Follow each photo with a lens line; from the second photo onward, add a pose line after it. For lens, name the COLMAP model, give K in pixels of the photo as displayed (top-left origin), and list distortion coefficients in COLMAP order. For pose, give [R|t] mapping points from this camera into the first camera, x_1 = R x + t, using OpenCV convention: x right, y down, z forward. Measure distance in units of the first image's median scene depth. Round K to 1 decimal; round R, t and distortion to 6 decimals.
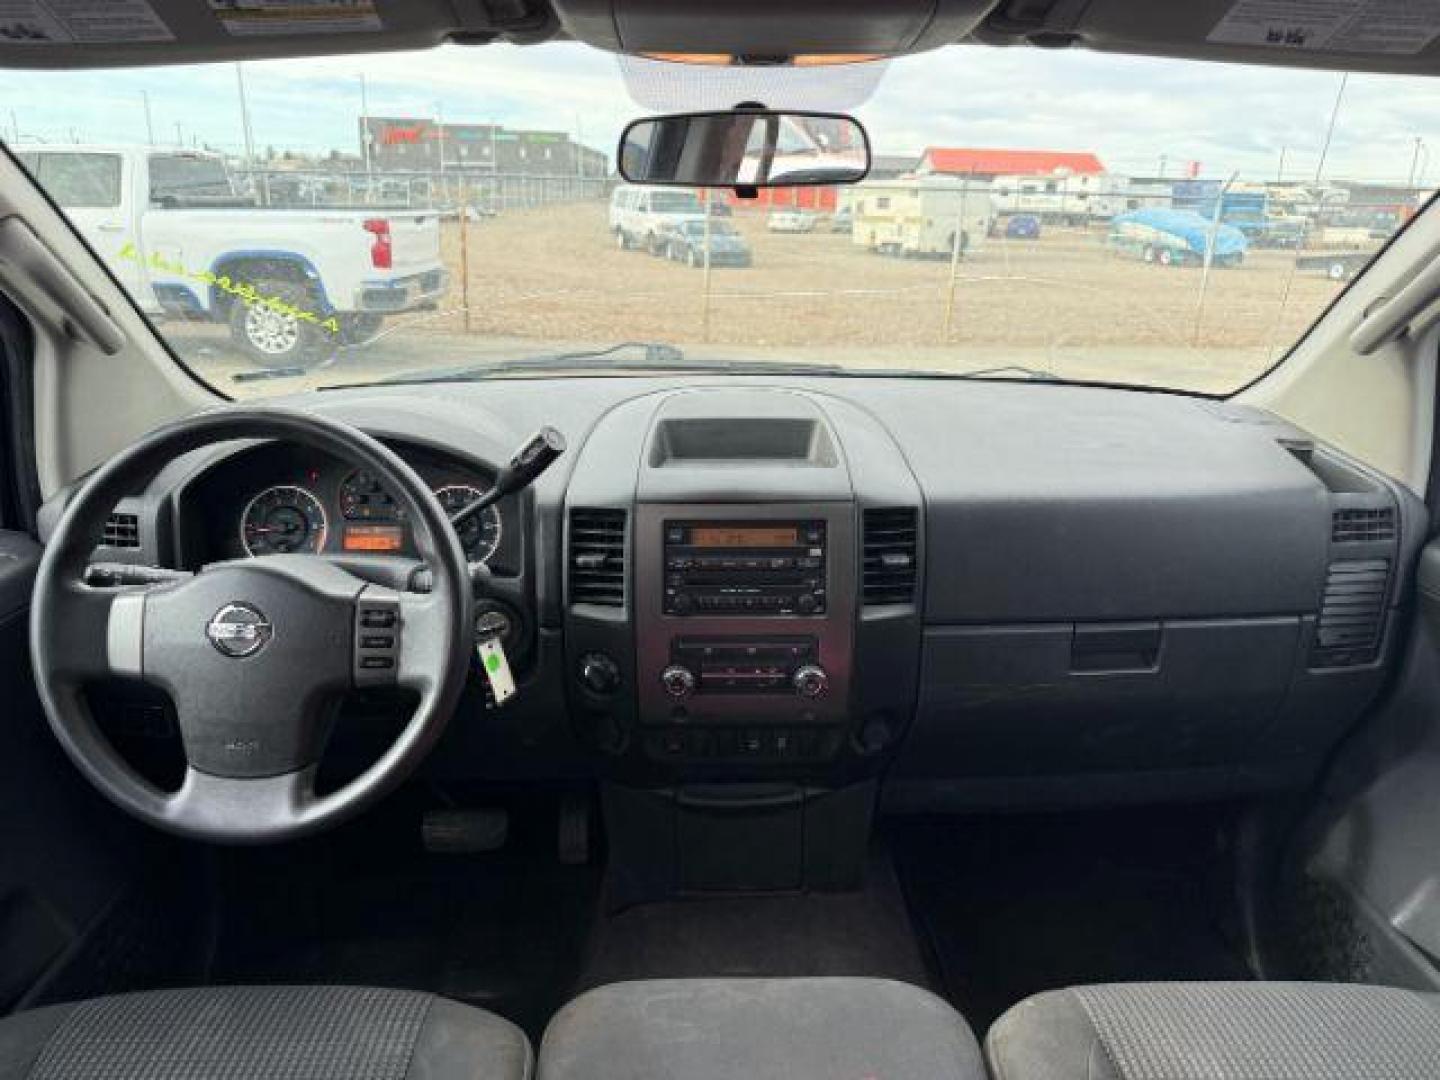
lens RADIAL K [[1206.6, 0, 743.0], [0, 1206.6, 537.6], [0, 0, 1]] dist [-0.002839, -0.000747]
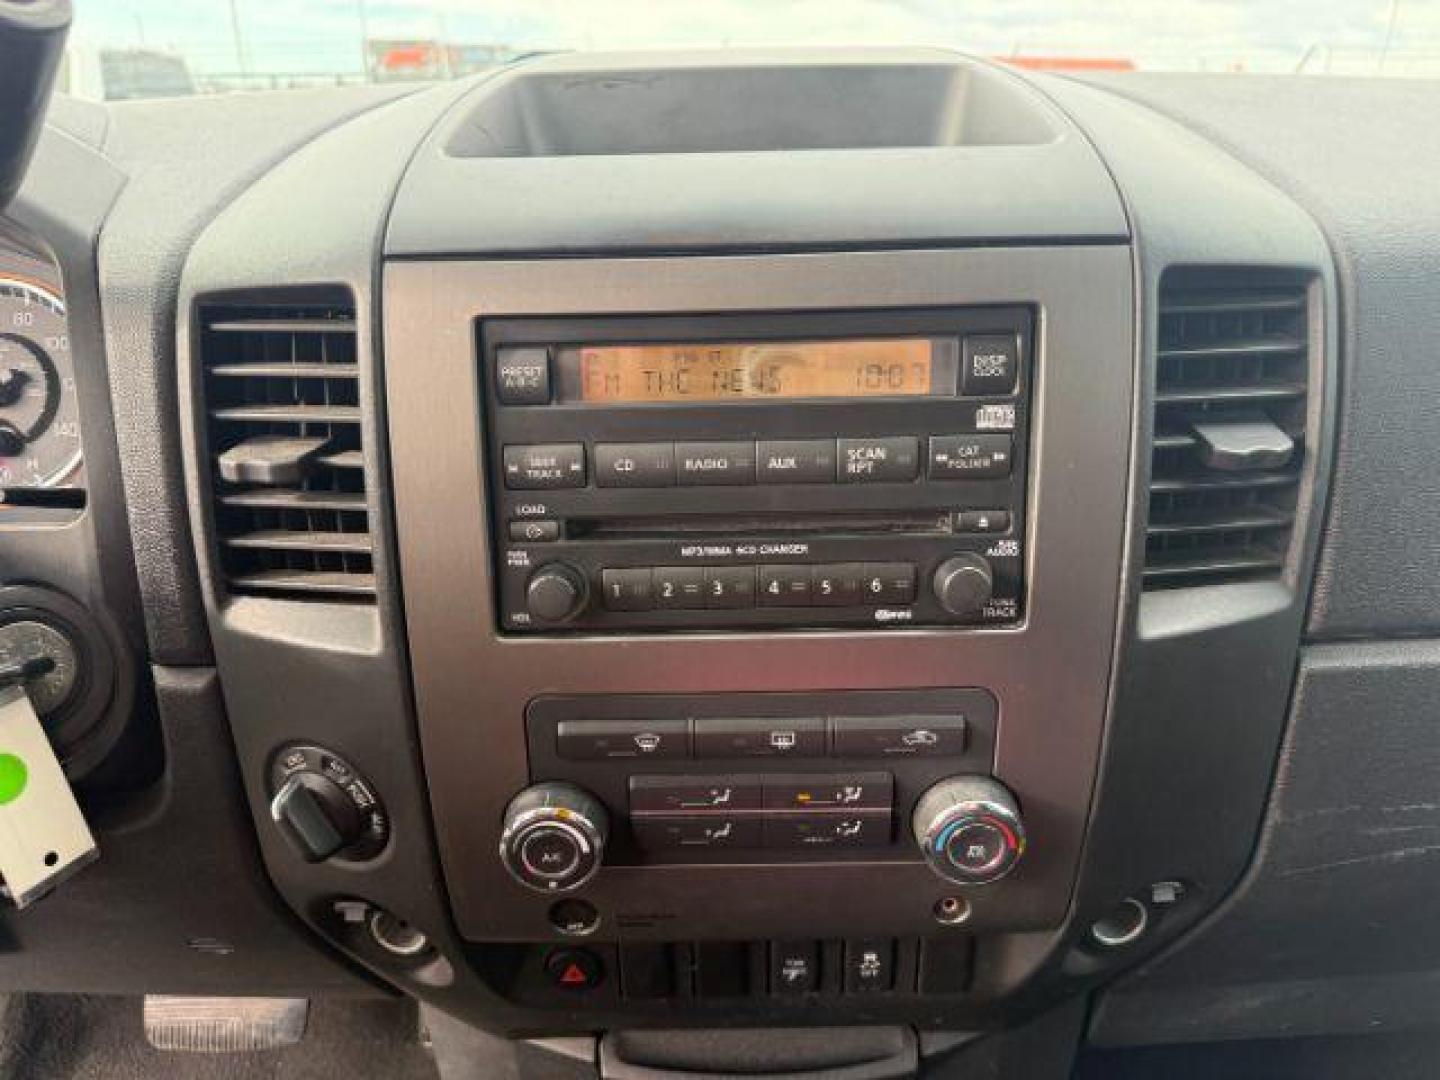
lens RADIAL K [[1206.6, 0, 743.0], [0, 1206.6, 537.6], [0, 0, 1]] dist [-0.002839, -0.000747]
pose [[0.999646, -0.017462, -0.020069, 0.004052], [0.018625, 0.998065, 0.059328, 0.023652], [0.018994, -0.059681, 0.998037, 0.733454]]
